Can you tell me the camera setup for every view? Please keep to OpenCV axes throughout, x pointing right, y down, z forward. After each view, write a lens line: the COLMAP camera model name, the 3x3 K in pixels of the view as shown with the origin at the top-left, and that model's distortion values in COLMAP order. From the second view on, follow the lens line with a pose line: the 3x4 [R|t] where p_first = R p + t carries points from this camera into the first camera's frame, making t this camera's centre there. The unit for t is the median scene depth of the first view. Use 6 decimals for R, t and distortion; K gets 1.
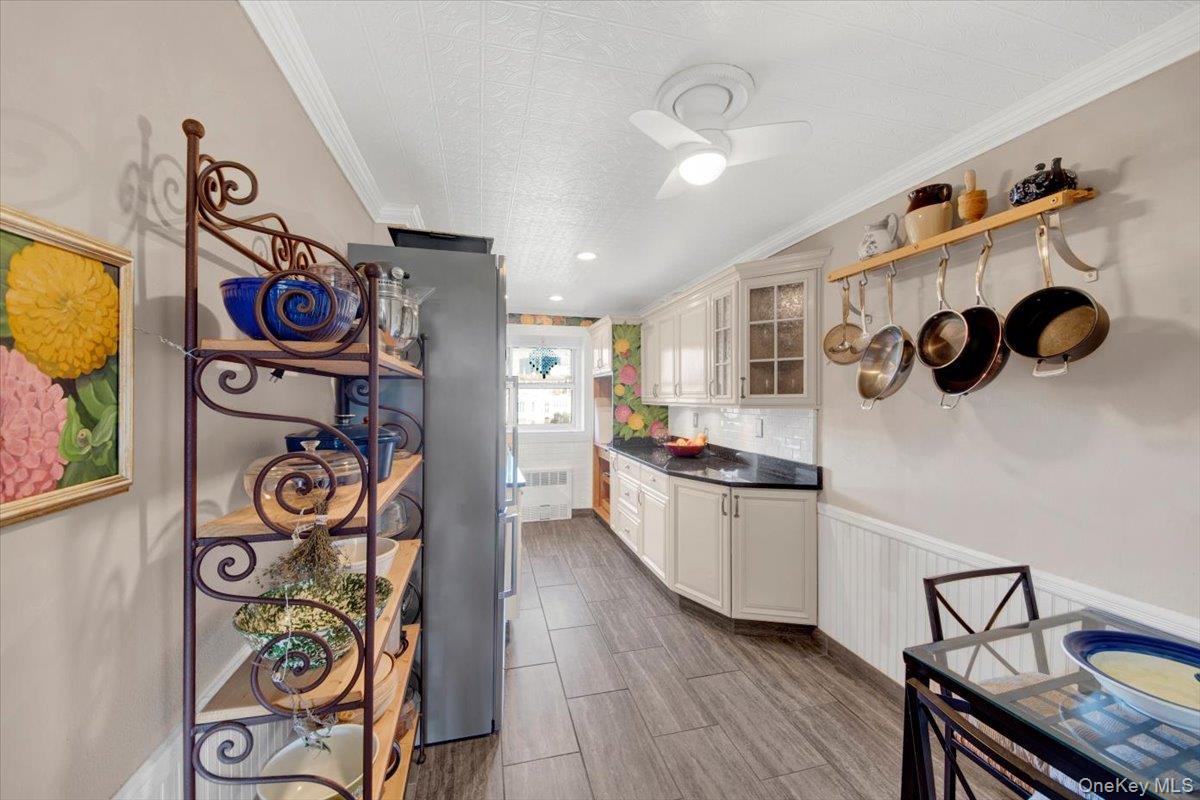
lens RADIAL K [[437.4, 0, 596.6], [0, 437.4, 392.1], [0, 0, 1]] dist [0.001188, -0.011460]
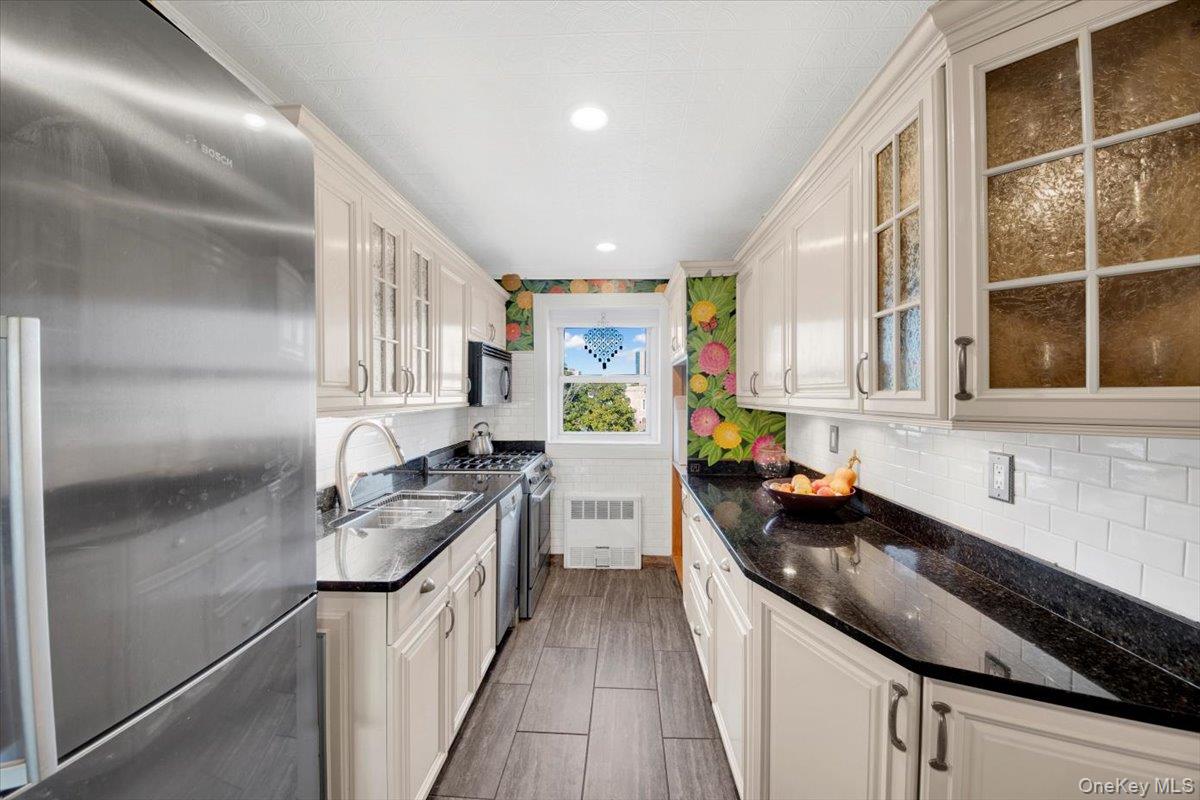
lens RADIAL K [[437.4, 0, 596.6], [0, 437.4, 392.1], [0, 0, 1]] dist [0.001188, -0.011460]
pose [[0.951663, 0.002563, -0.307133, 0.109791], [-0.001130, 0.999988, 0.004846, 0.004629], [0.307141, -0.004265, 0.951654, 0.388802]]
